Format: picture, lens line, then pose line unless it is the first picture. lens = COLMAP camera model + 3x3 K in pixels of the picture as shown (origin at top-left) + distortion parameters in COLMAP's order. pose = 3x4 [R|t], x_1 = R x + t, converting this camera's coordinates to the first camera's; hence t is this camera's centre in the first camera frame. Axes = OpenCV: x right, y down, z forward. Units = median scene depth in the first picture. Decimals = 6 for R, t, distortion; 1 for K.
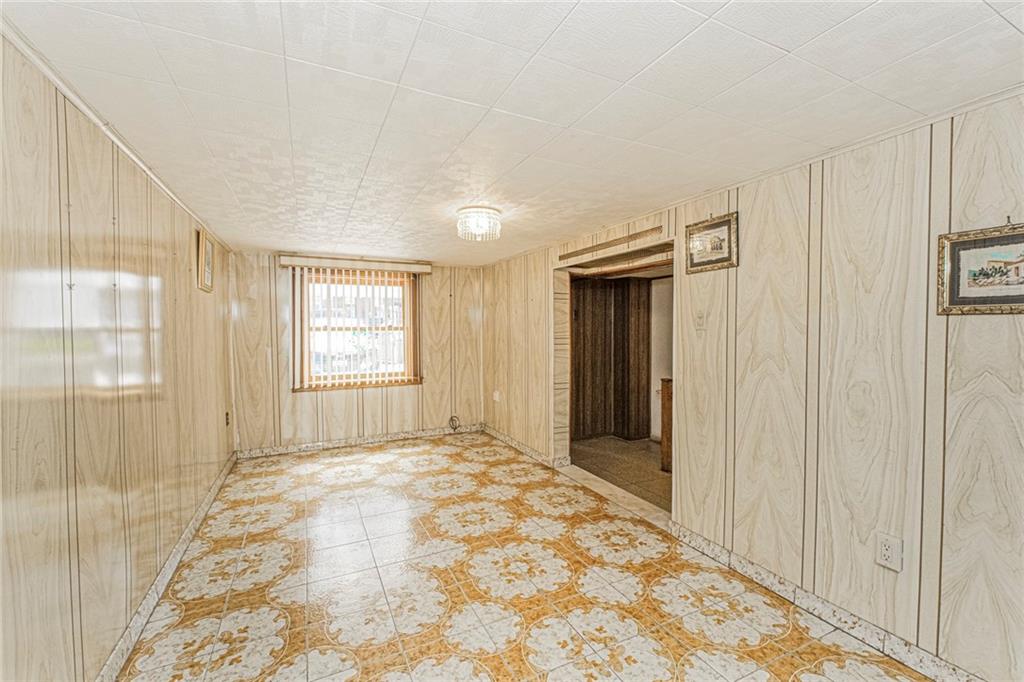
lens RADIAL K [[429.6, 0, 515.7], [0, 429.6, 338.4], [0, 0, 1]] dist [-0.001125, 0.000076]
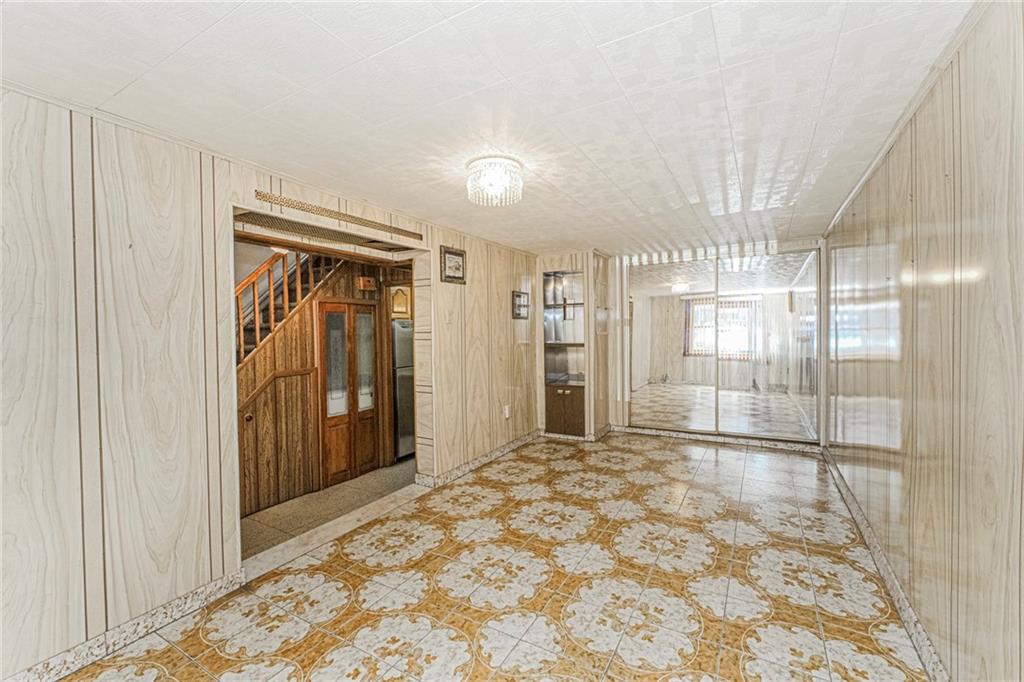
lens RADIAL K [[429.6, 0, 512.7], [0, 429.6, 338.0], [0, 0, 1]] dist [-0.001125, 0.000076]
pose [[-0.554302, -0.003633, 0.832308, -0.824877], [0.037380, 0.998873, 0.029255, -0.004860], [-0.831476, 0.047328, -0.553541, 1.547240]]
